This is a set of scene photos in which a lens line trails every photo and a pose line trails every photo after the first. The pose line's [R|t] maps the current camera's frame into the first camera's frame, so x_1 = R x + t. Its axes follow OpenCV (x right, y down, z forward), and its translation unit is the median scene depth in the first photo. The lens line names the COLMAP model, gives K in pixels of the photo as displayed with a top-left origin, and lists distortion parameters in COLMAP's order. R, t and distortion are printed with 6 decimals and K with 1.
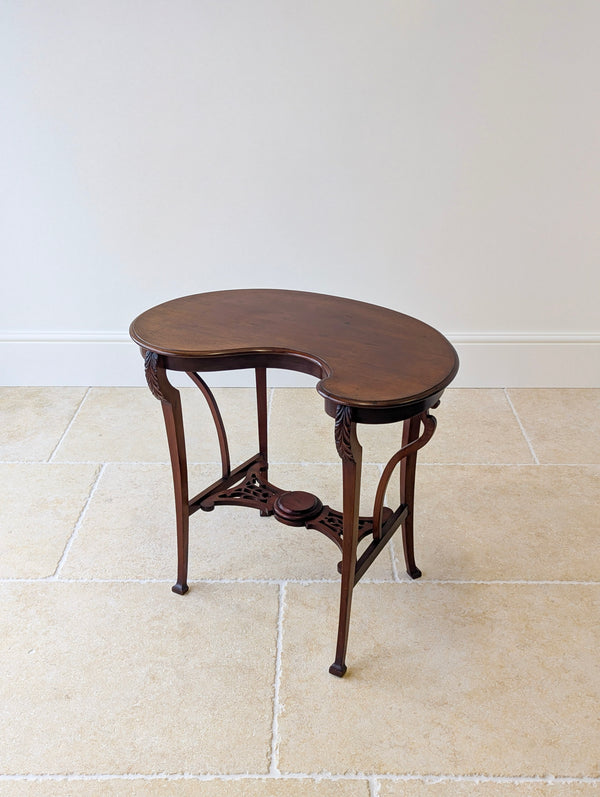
lens RADIAL K [[843.3, 0, 306.1], [0, 843.3, 395.8], [0, 0, 1]] dist [0.037605, 0.000000]
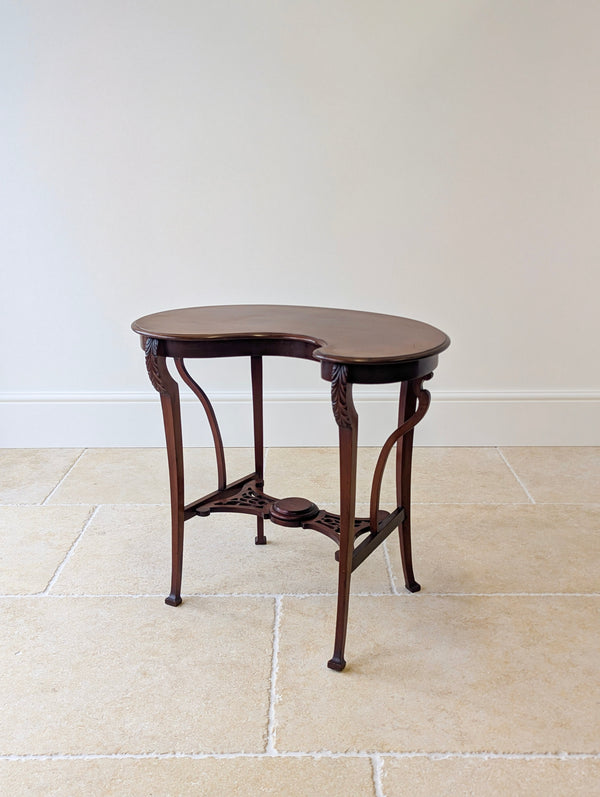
lens RADIAL K [[843.3, 0, 300.5], [0, 843.3, 393.4], [0, 0, 1]] dist [0.037605, 0.000000]
pose [[0.999987, -0.003473, 0.003818, -0.005571], [0.004147, 0.981059, -0.193665, 0.188356], [-0.003073, 0.193678, 0.981060, -0.003019]]
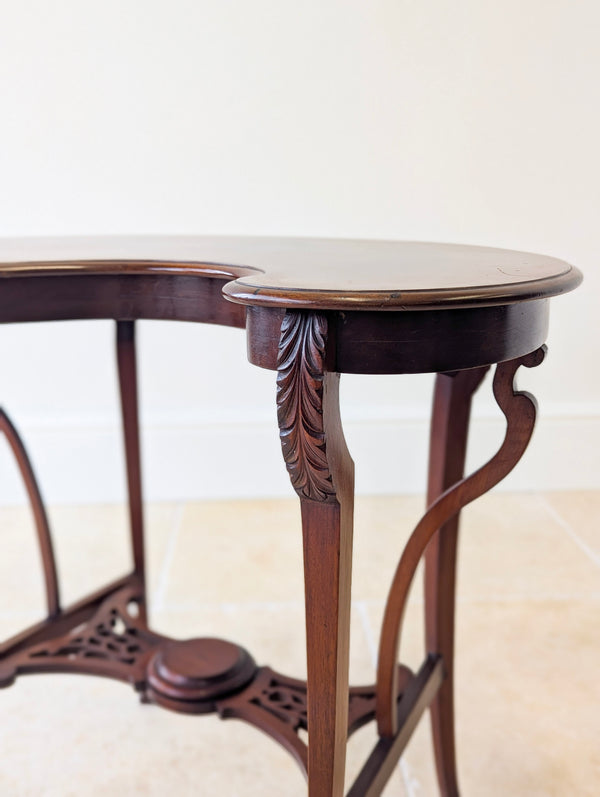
lens RADIAL K [[856.1, 0, 299.4], [0, 856.1, 403.2], [0, 0, 1]] dist [0.029659, 0.000000]
pose [[0.997878, -0.021520, 0.061456, 0.017019], [0.034118, 0.976678, -0.211982, 0.091116], [-0.055461, 0.213629, 0.975339, 0.516754]]
